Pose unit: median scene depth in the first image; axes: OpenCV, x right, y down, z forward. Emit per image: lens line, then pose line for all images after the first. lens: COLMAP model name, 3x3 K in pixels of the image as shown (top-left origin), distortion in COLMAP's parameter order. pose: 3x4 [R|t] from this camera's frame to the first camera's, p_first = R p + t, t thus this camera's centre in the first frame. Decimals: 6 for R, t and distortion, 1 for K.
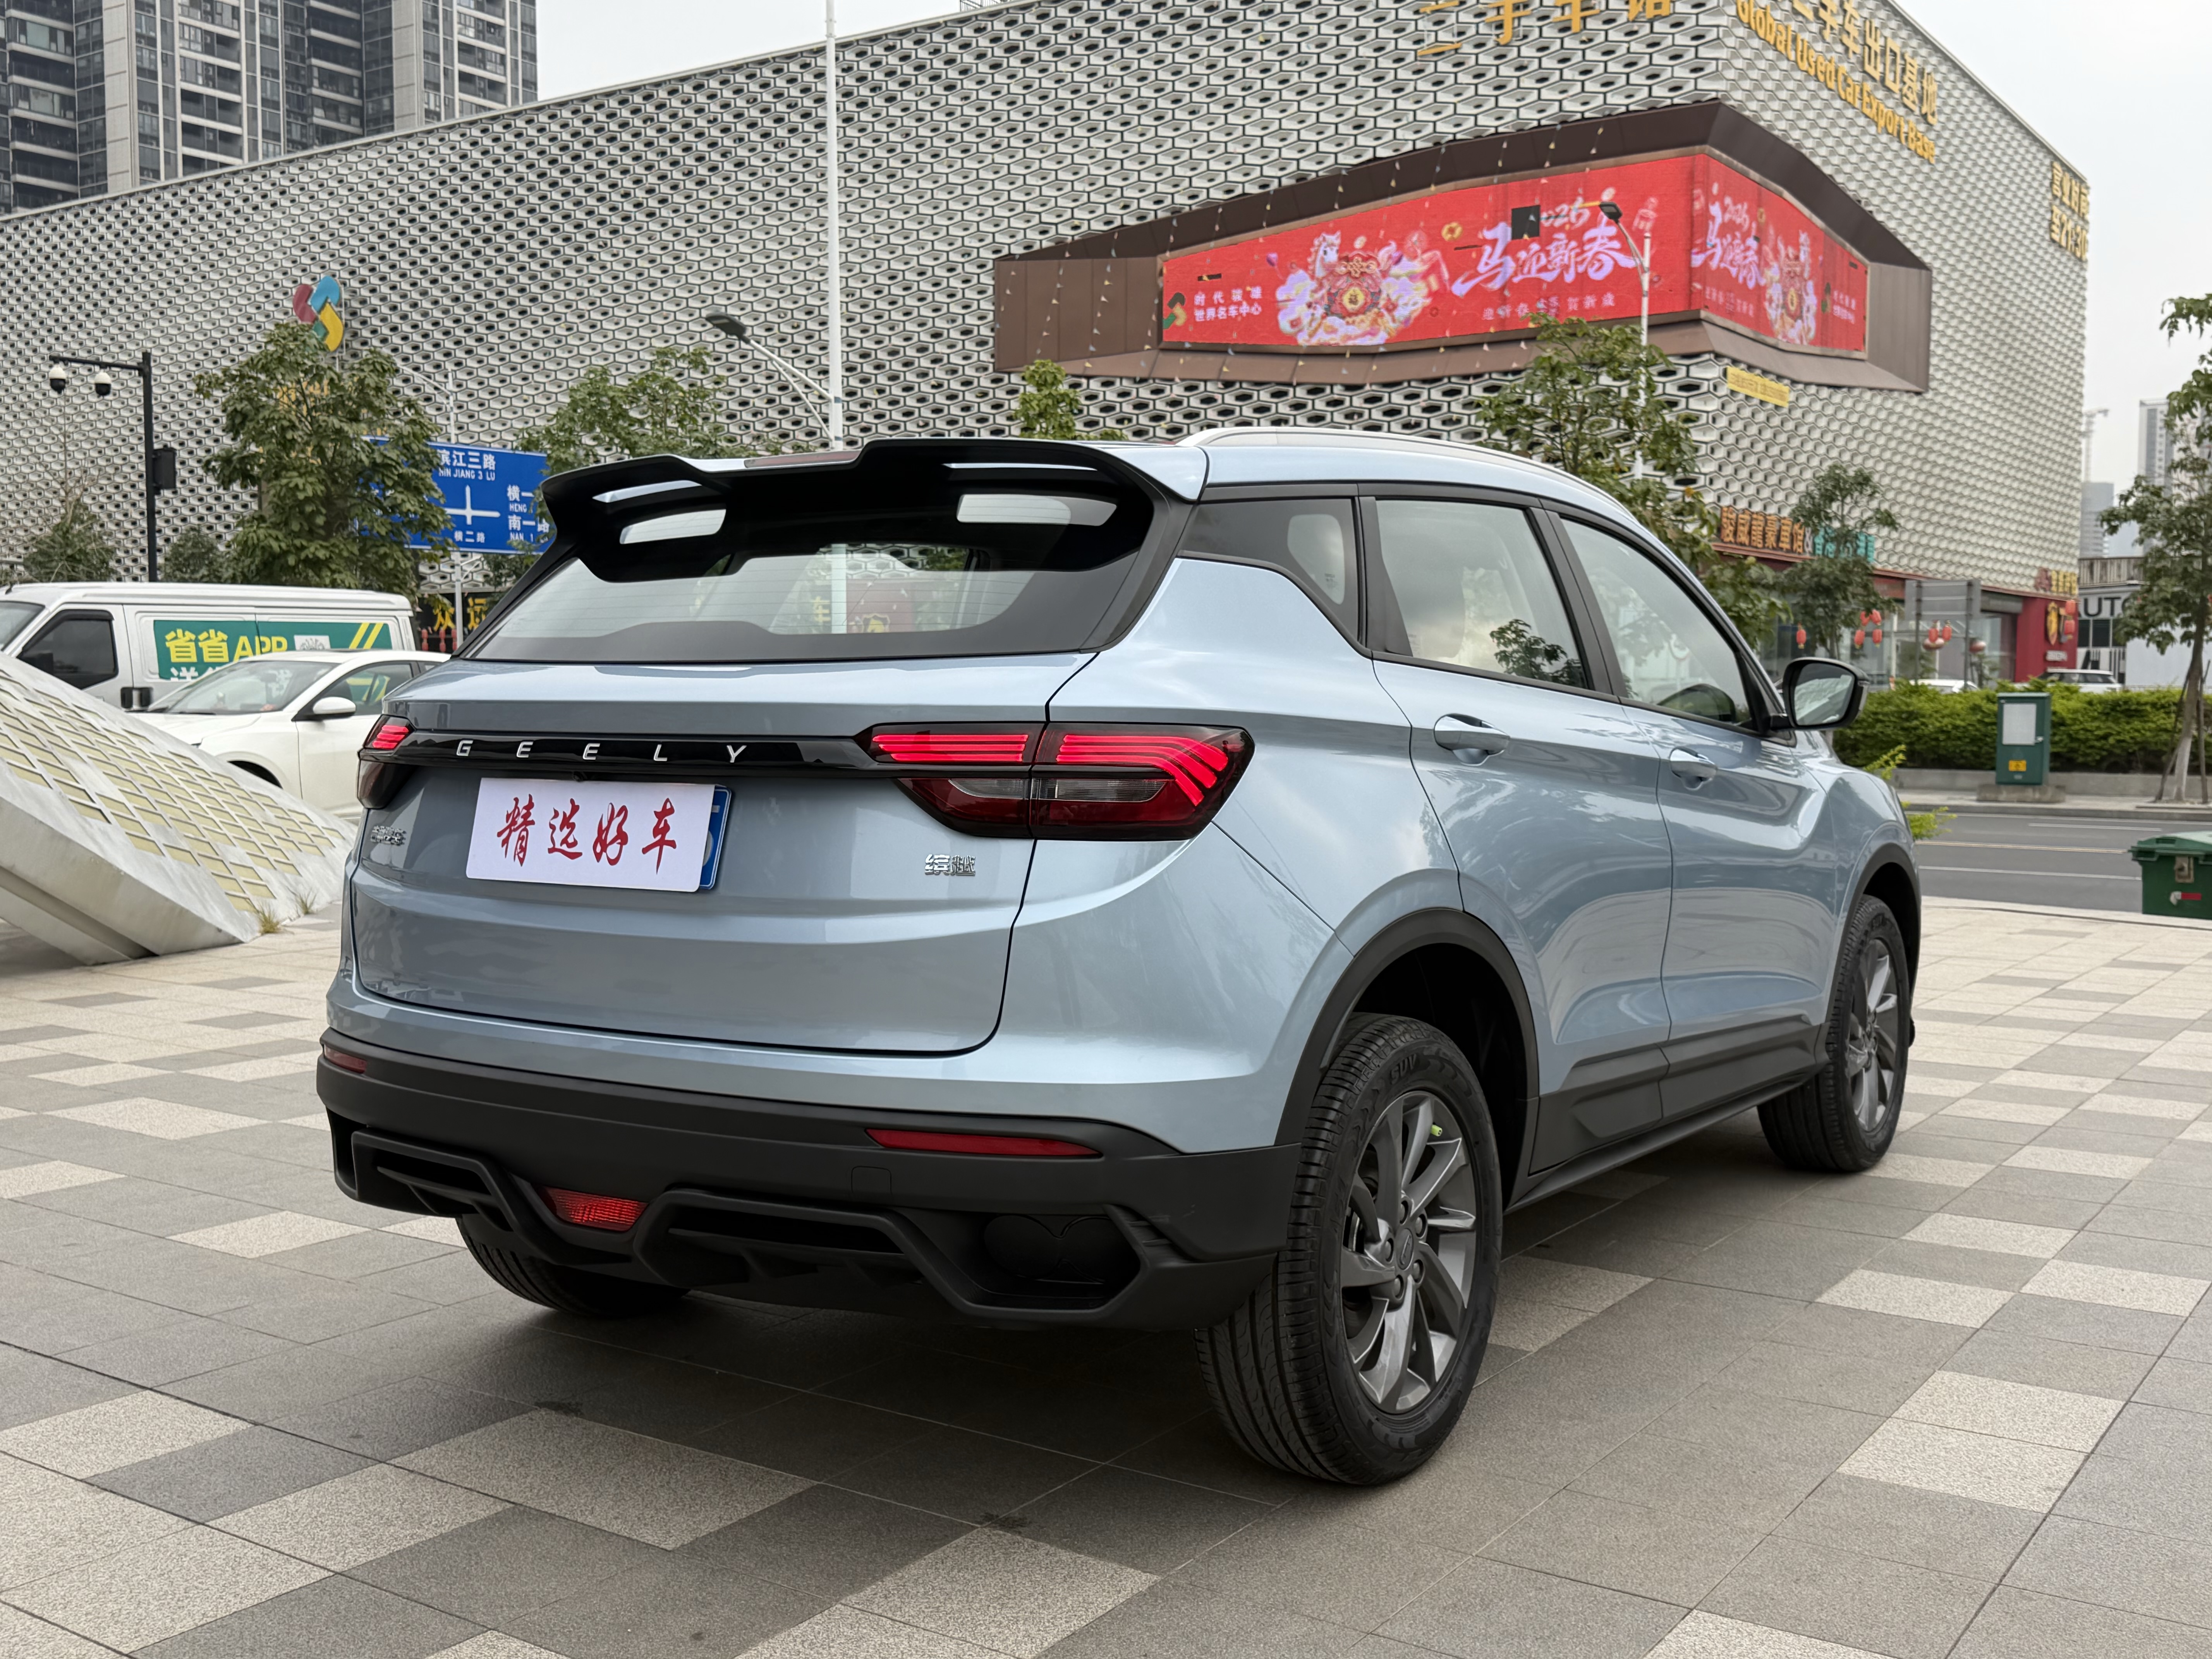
lens RADIAL K [[2216.5, 0, 1107.5], [0, 2216.5, 811.2], [0, 0, 1]] dist [0.027343, 0.000000]
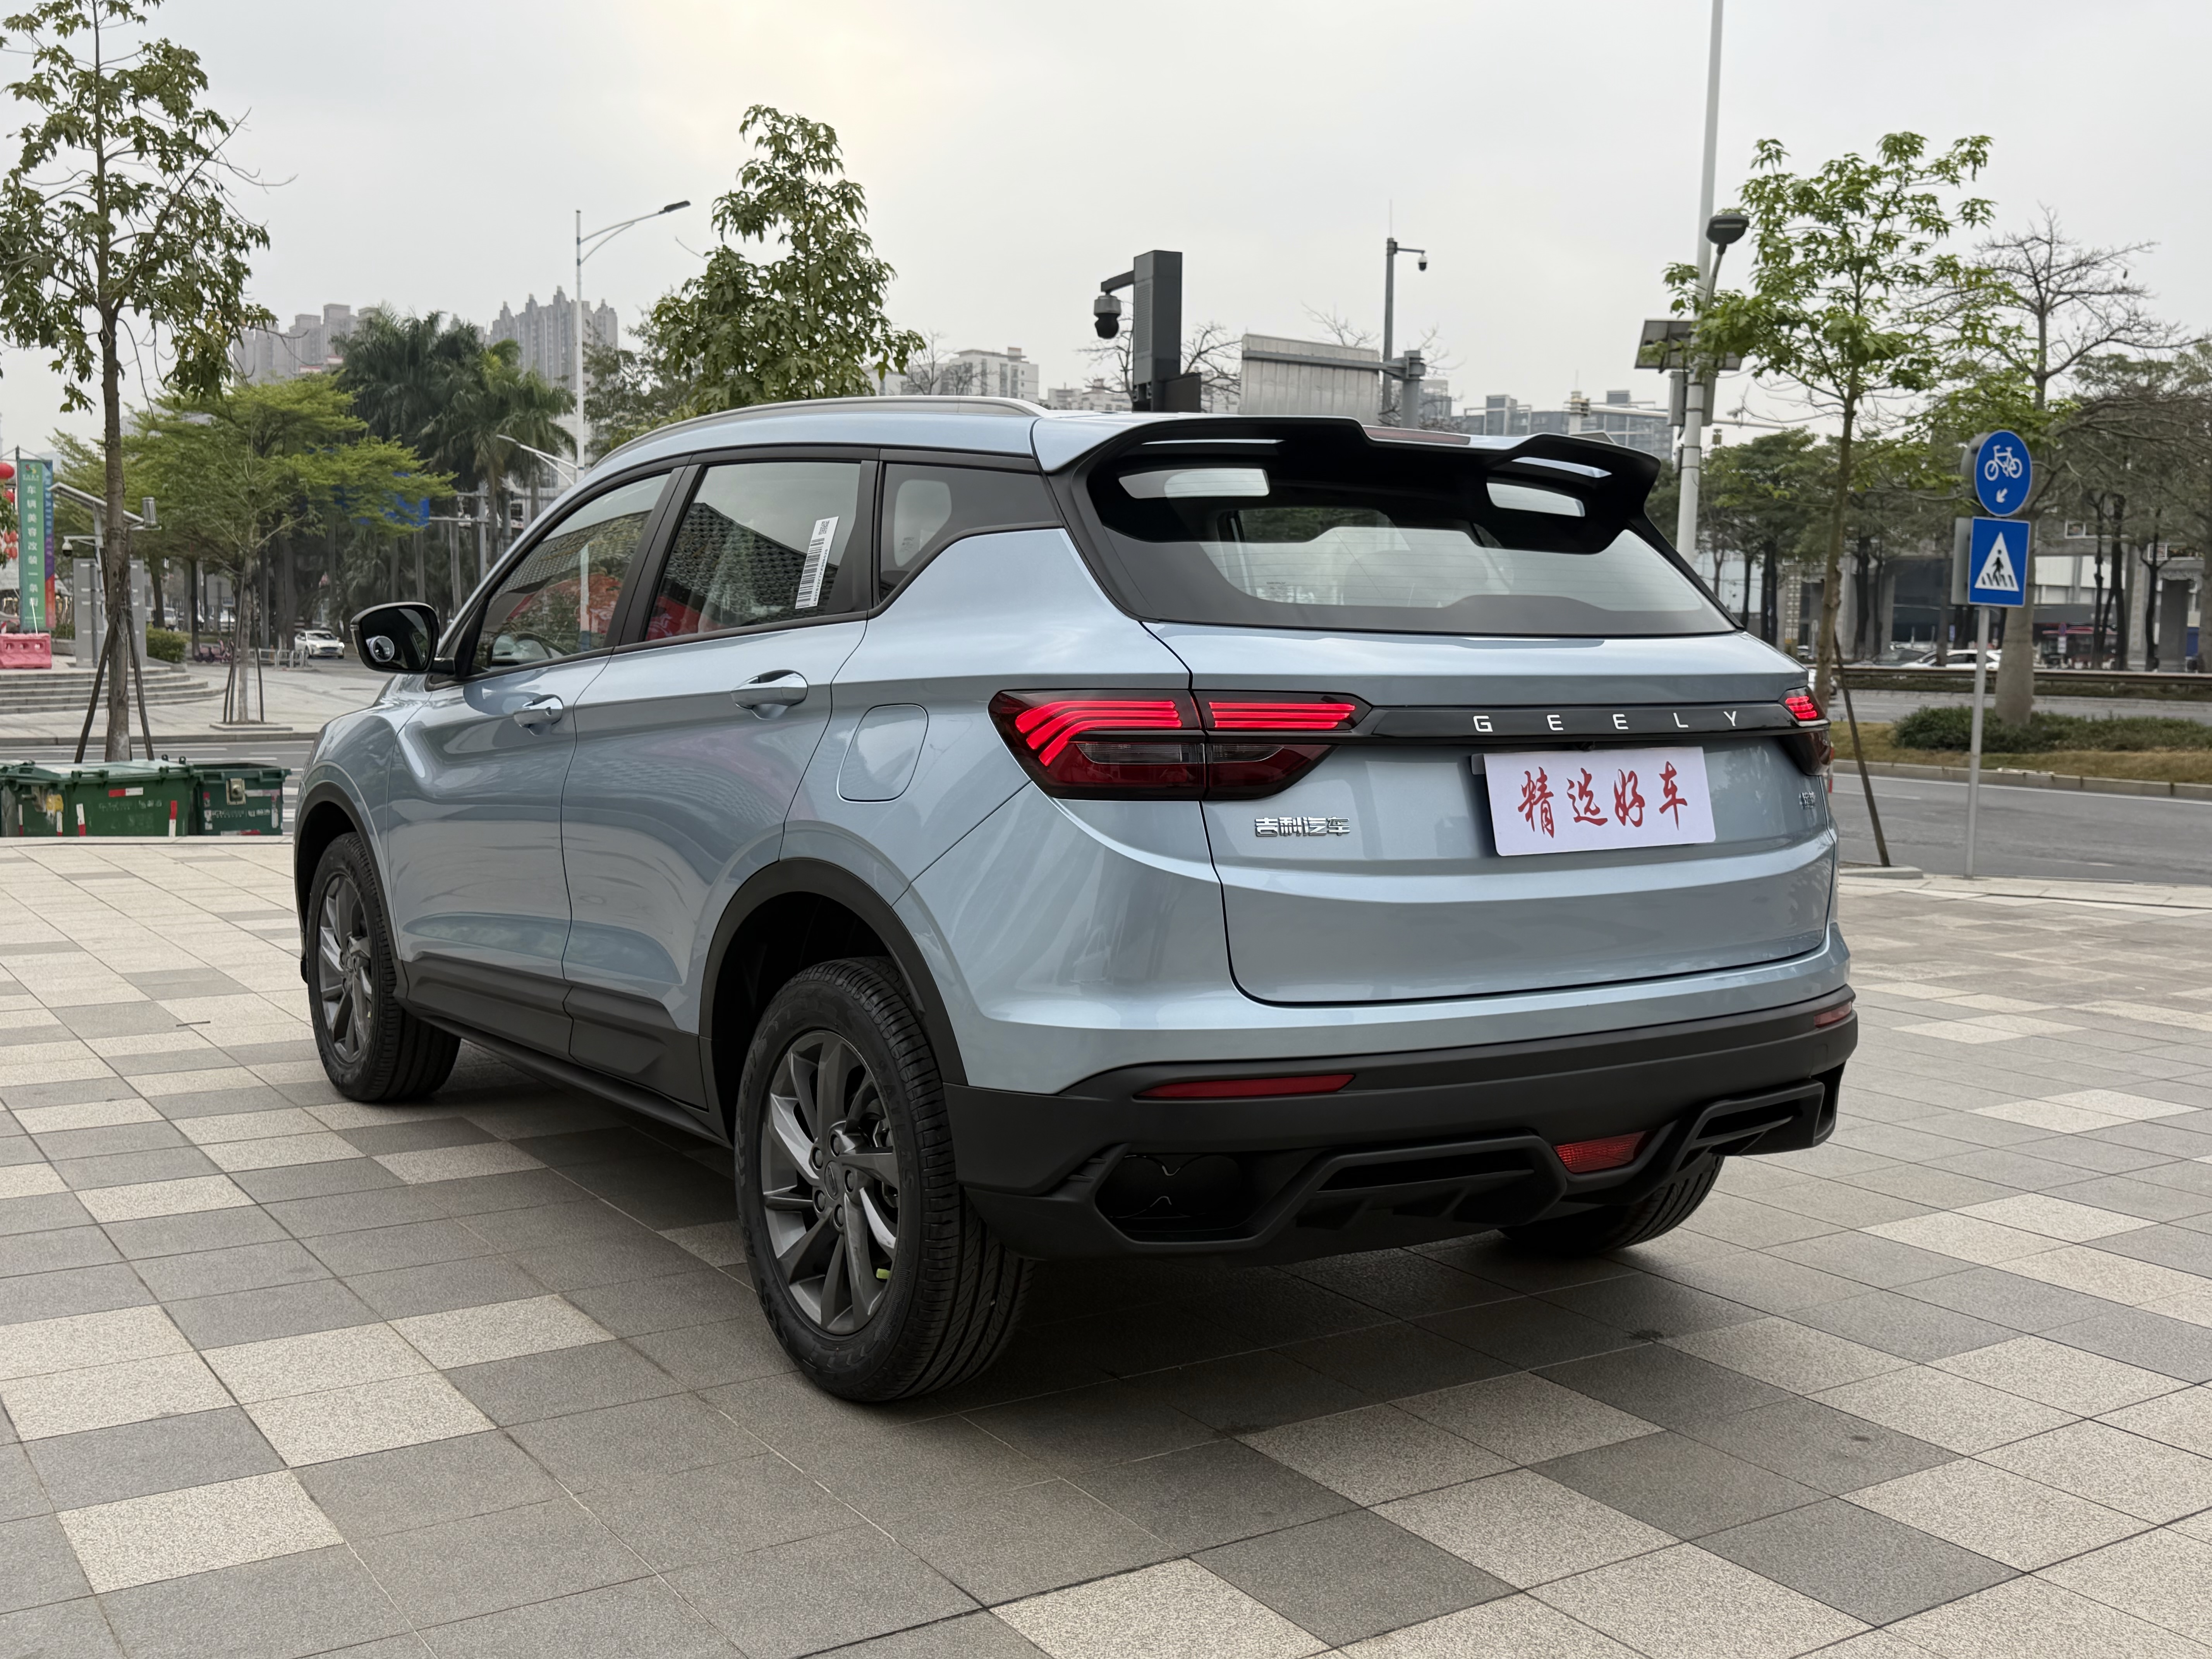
lens RADIAL K [[2216.5, 0, 1106.7], [0, 2216.5, 815.8], [0, 0, 1]] dist [0.027343, 0.000000]
pose [[0.372088, -0.071306, 0.925454, -0.085375], [0.033866, 0.997424, 0.063235, -0.003752], [-0.927579, 0.007812, 0.373544, 0.054321]]
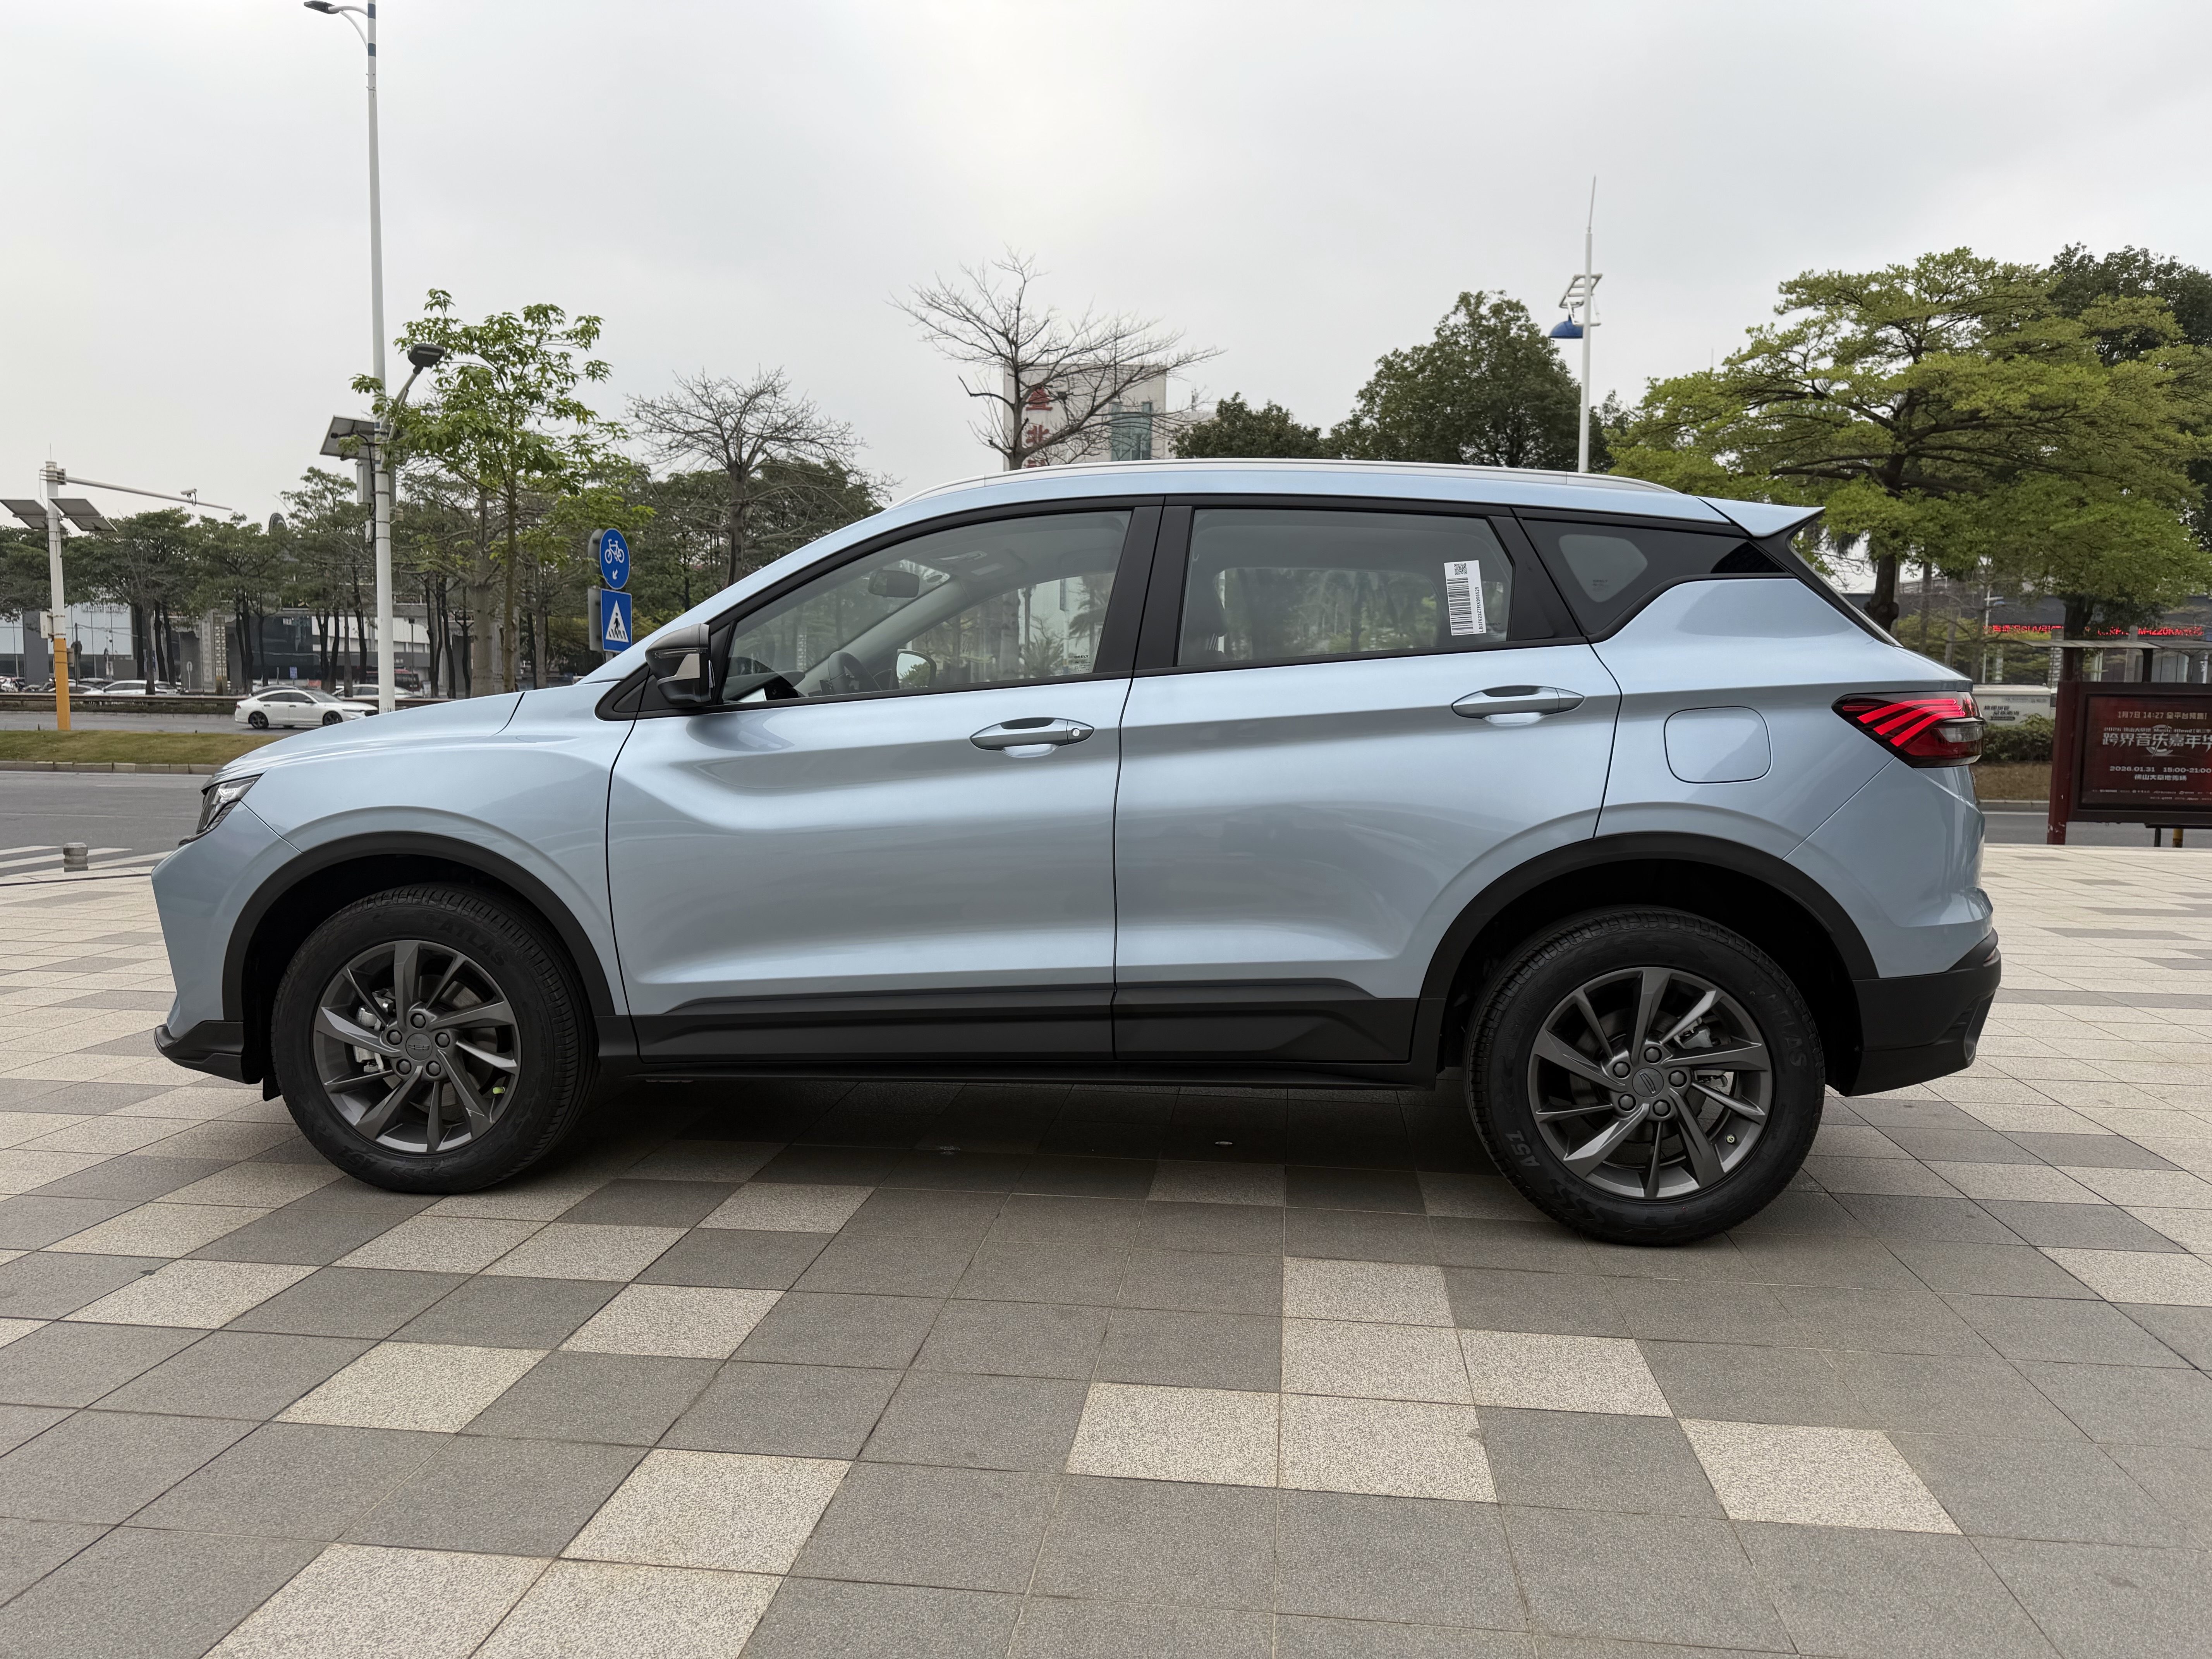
lens RADIAL K [[1589.3, 0, 1120.5], [0, 1589.3, 807.9], [0, 0, 1]] dist [-0.005609, -0.001287]
pose [[-0.472131, -0.069466, 0.878787, -0.069273], [0.033031, 0.994796, 0.096382, -0.006114], [-0.880909, 0.074532, -0.467380, 0.141285]]
